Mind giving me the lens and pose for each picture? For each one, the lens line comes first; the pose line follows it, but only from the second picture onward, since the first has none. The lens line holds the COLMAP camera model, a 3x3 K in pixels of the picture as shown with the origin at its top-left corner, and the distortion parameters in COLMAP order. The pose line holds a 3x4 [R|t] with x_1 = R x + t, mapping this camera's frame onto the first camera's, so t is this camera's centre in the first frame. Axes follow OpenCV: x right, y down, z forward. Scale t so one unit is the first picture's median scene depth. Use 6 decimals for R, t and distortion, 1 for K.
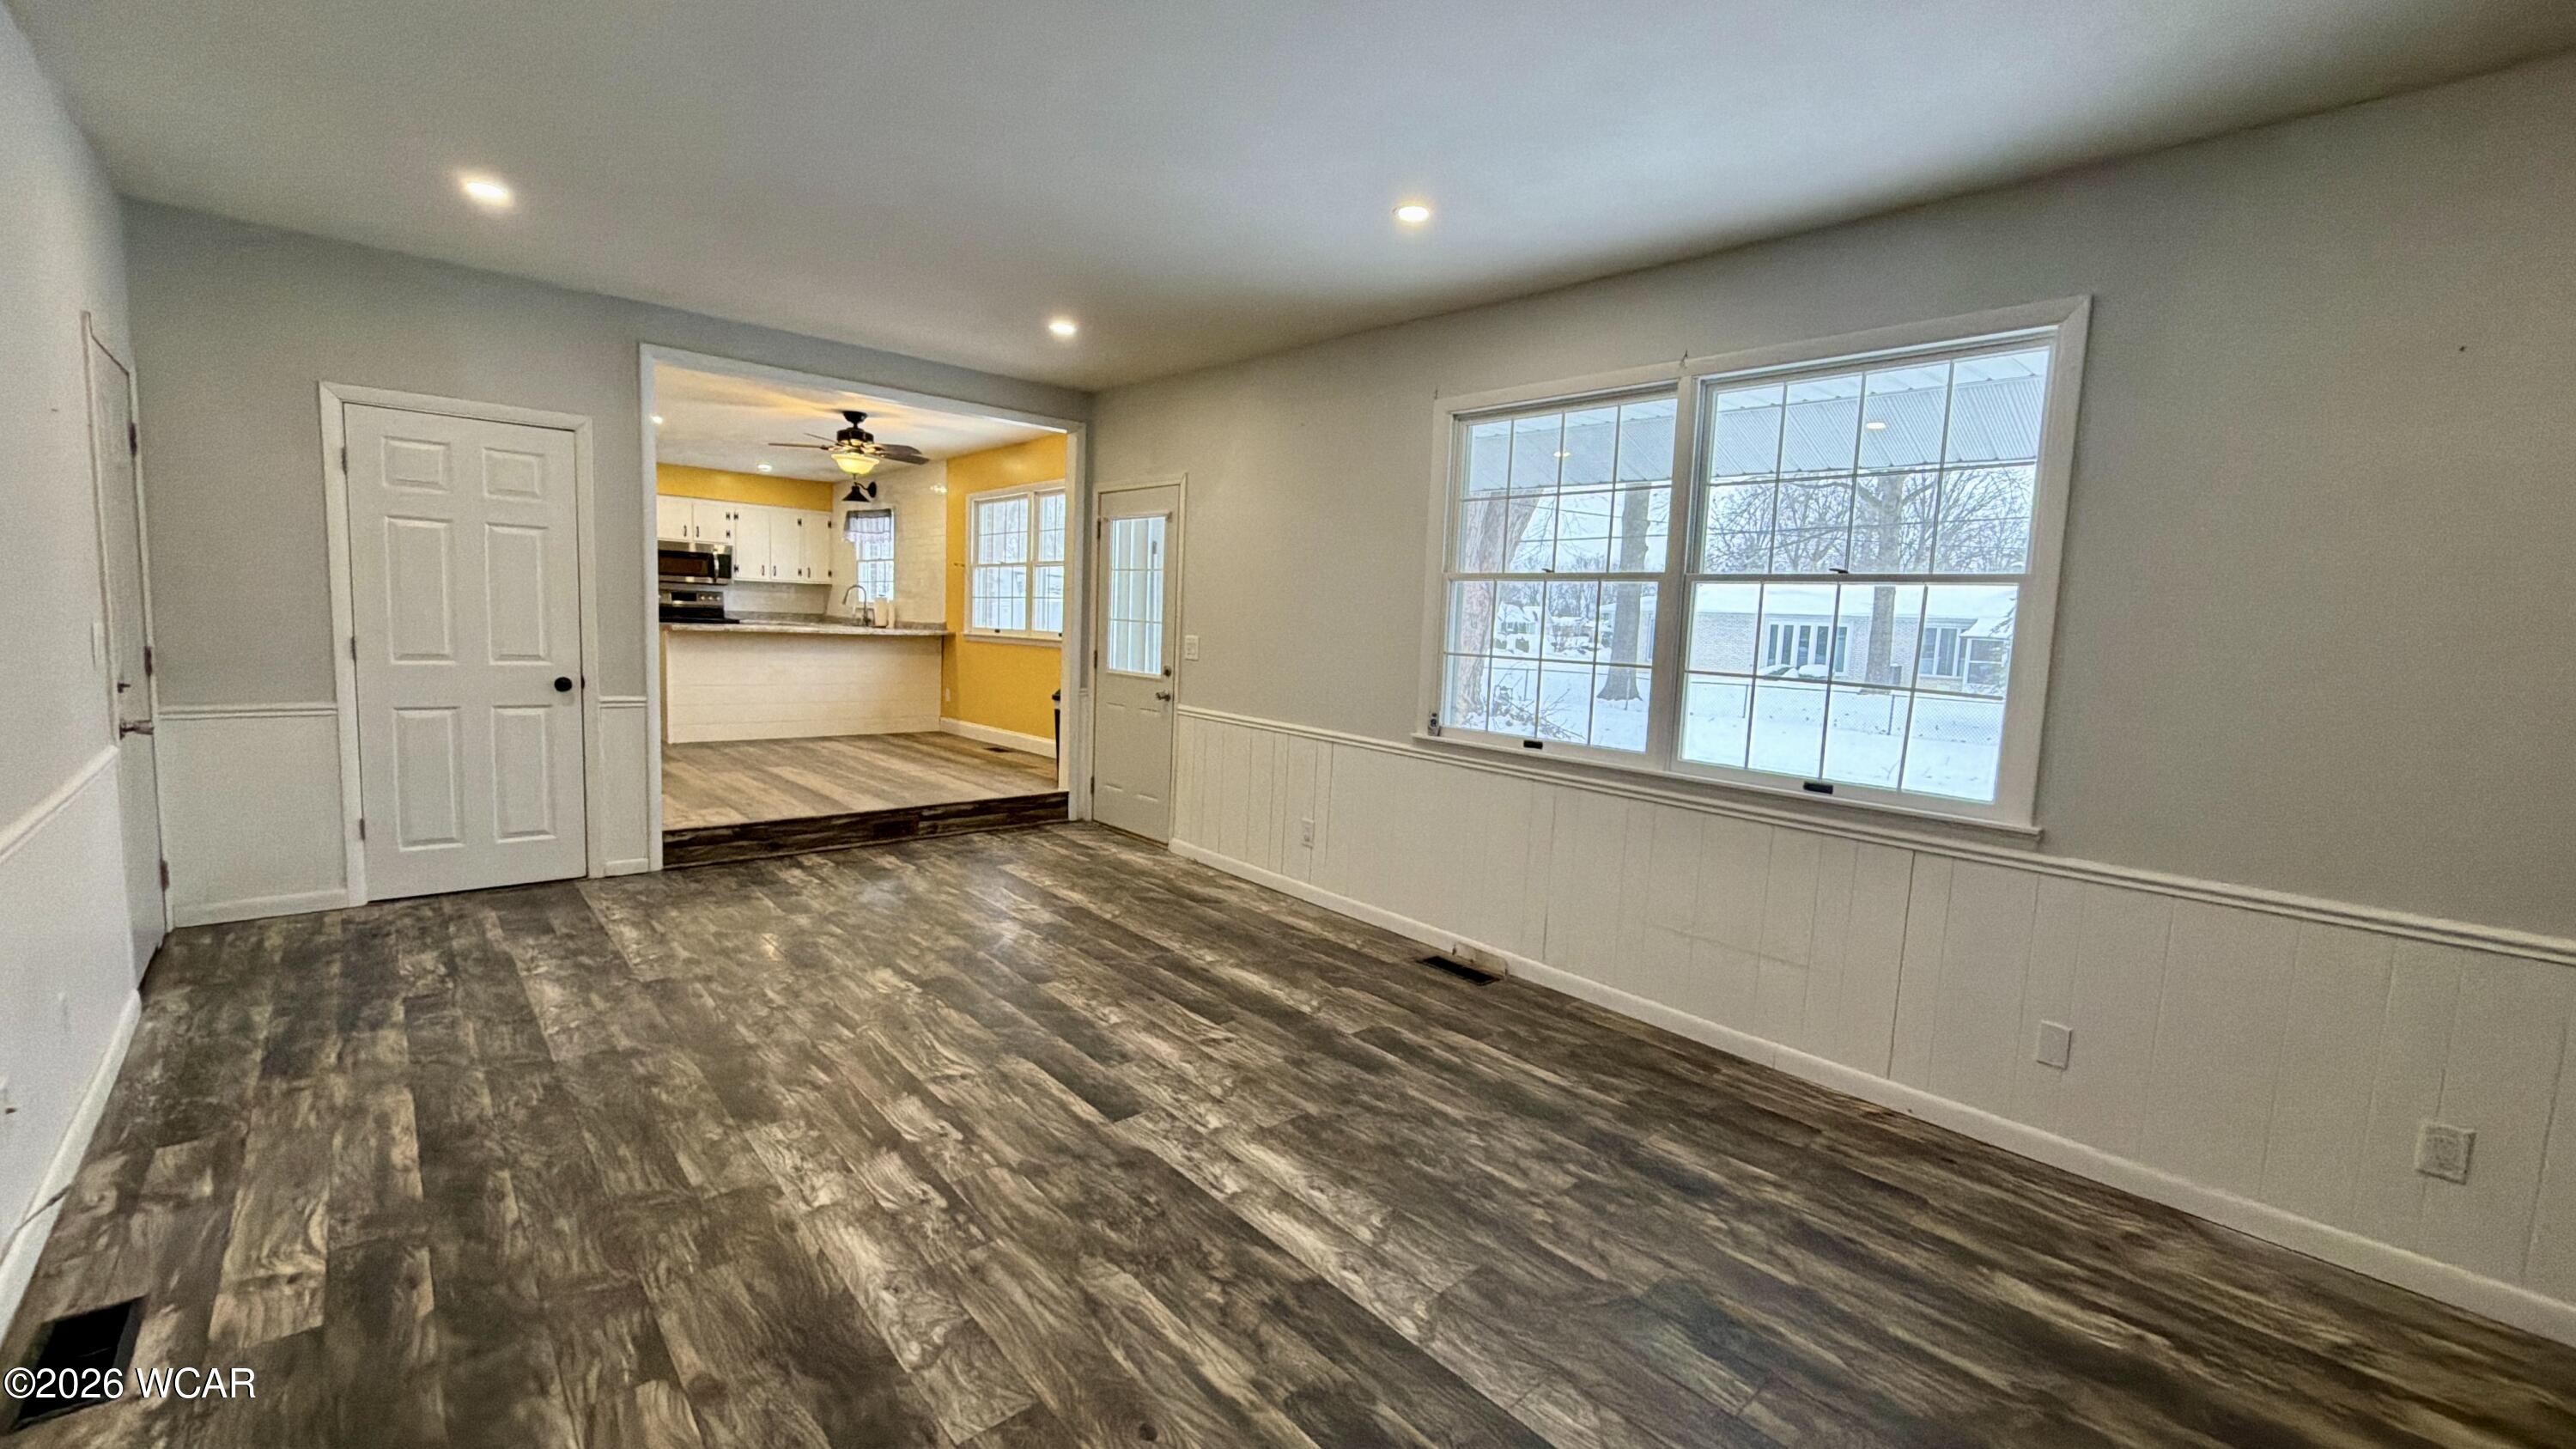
lens RADIAL K [[1016.7, 0, 1272.1], [0, 1016.7, 718.7], [0, 0, 1]] dist [0.001750, 0.000382]
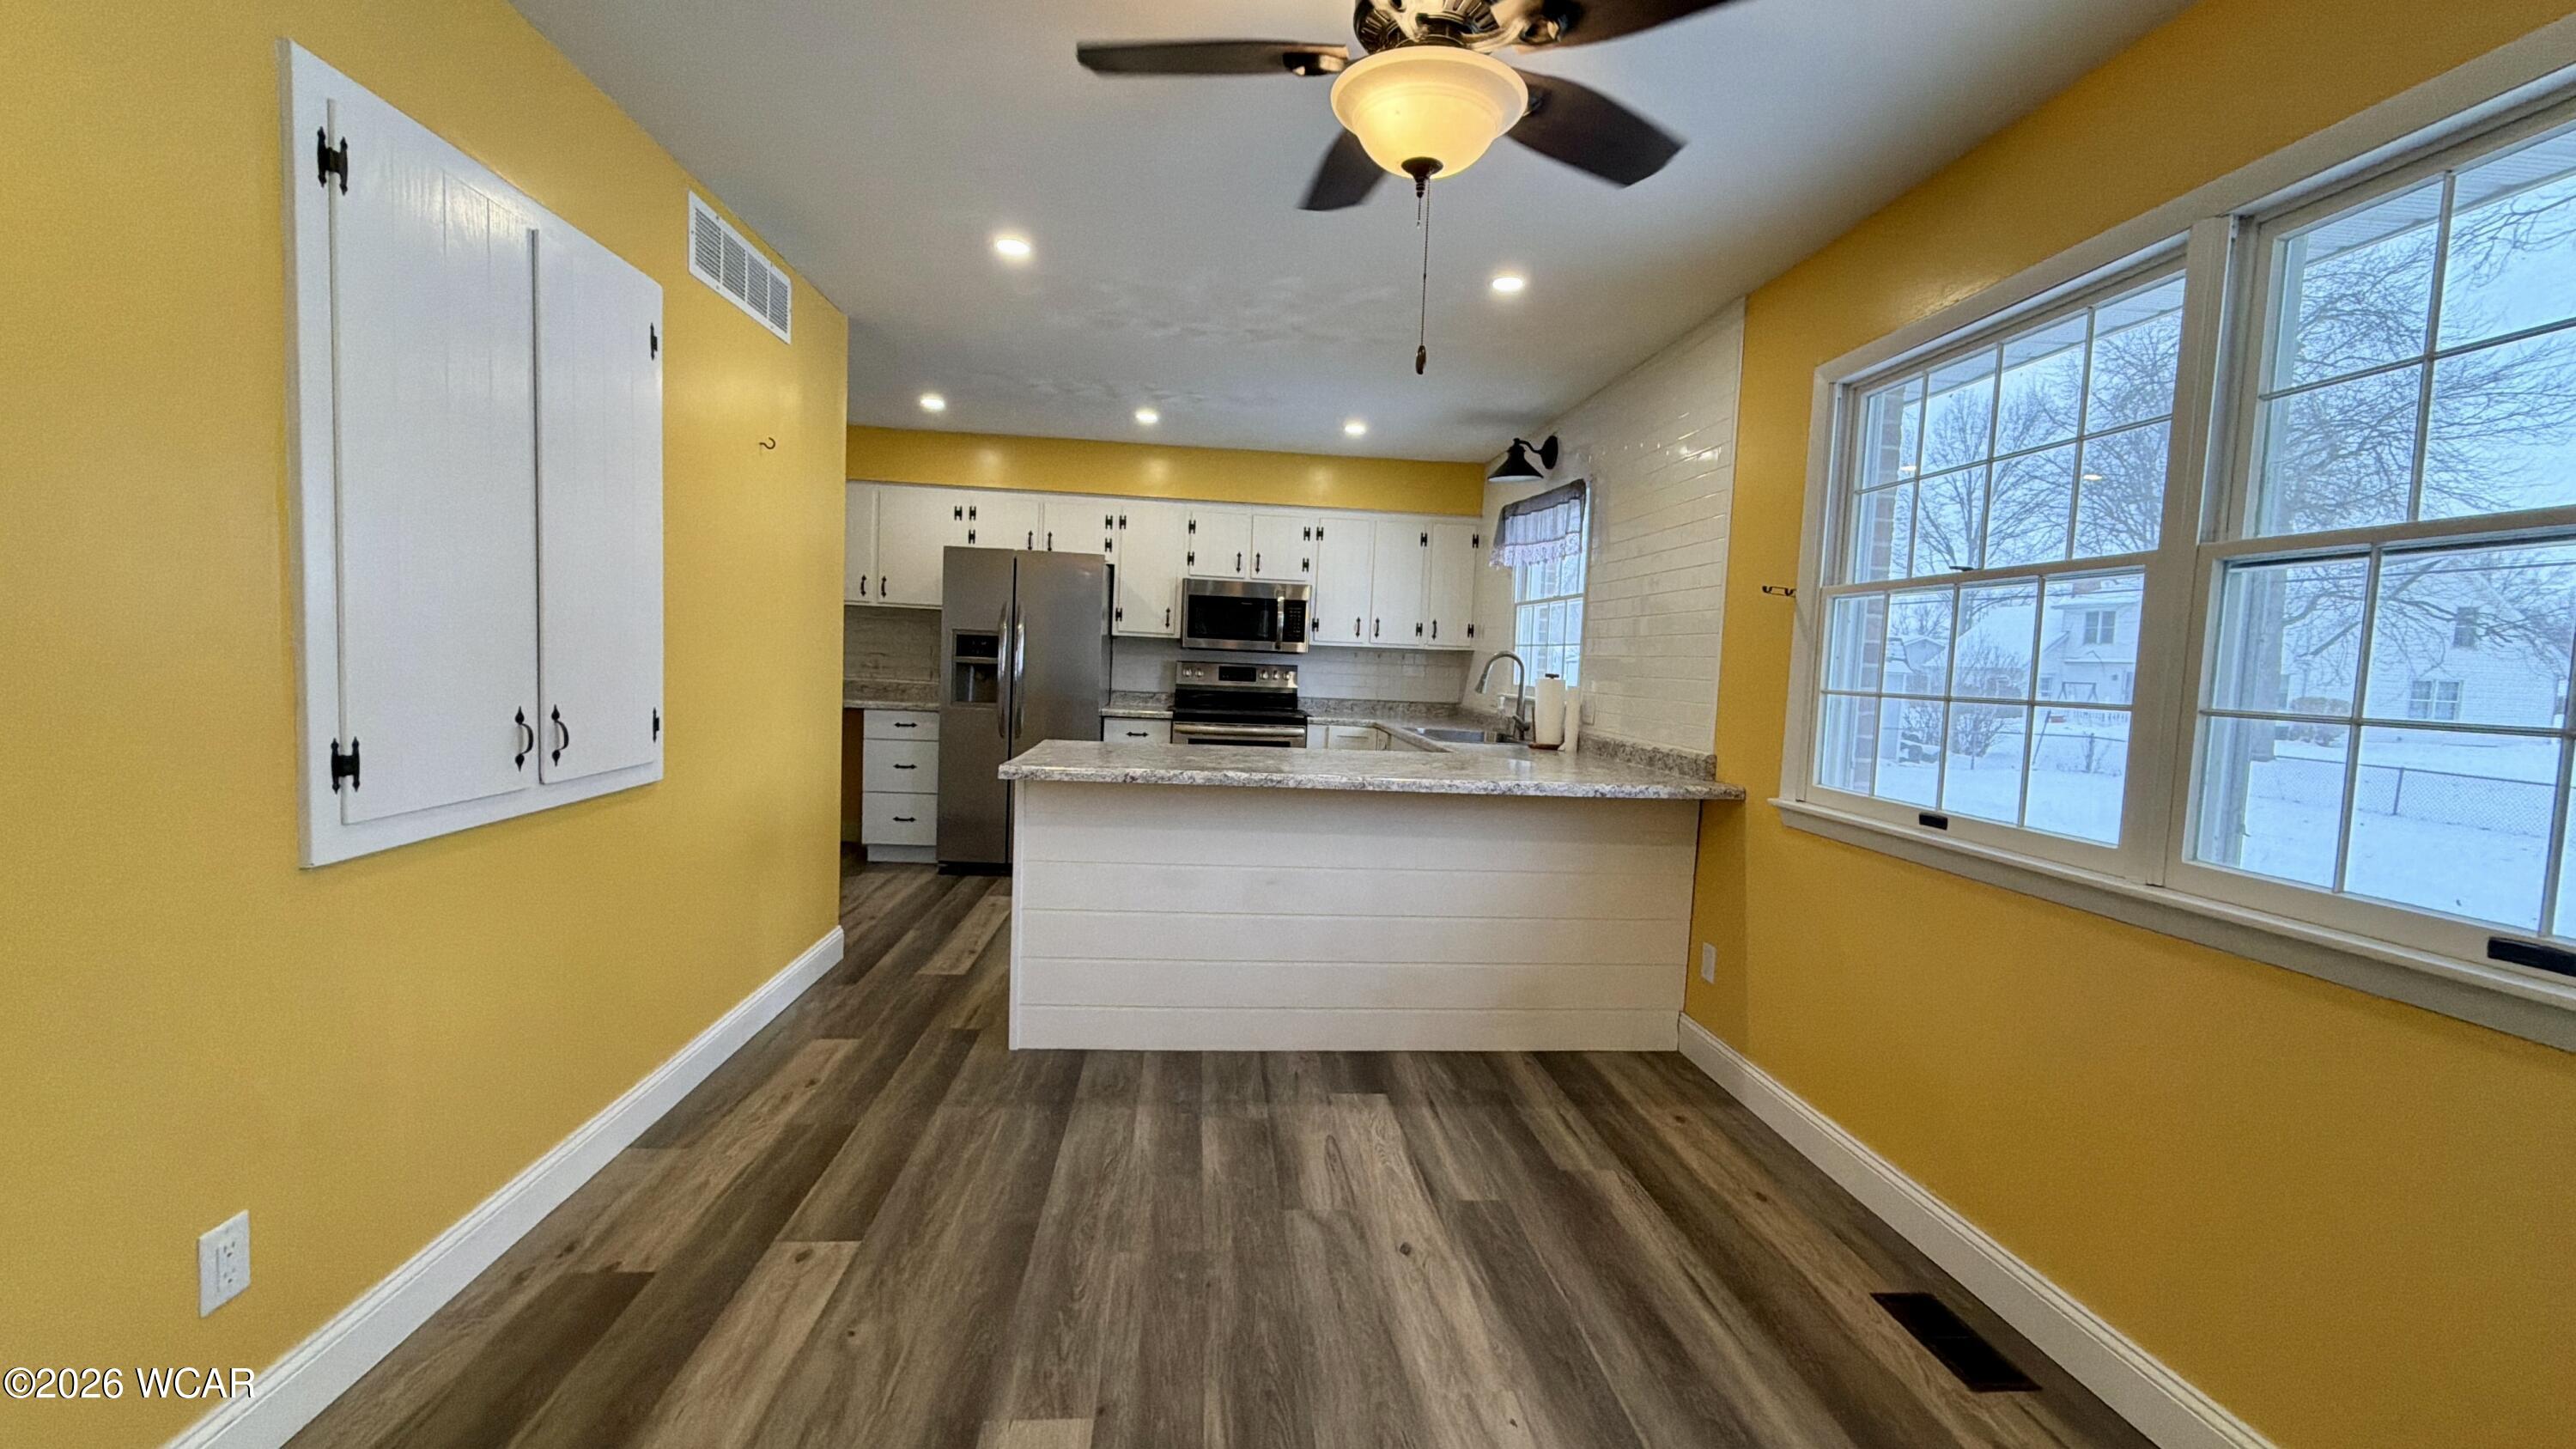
lens RADIAL K [[1016.7, 0, 1279.5], [0, 1016.7, 718.9], [0, 0, 1]] dist [0.001750, 0.000382]
pose [[0.792979, 0.031220, -0.608448, -0.199833], [-0.066705, 0.997131, -0.035771, -0.075091], [0.605586, 0.068952, 0.792787, 0.553362]]
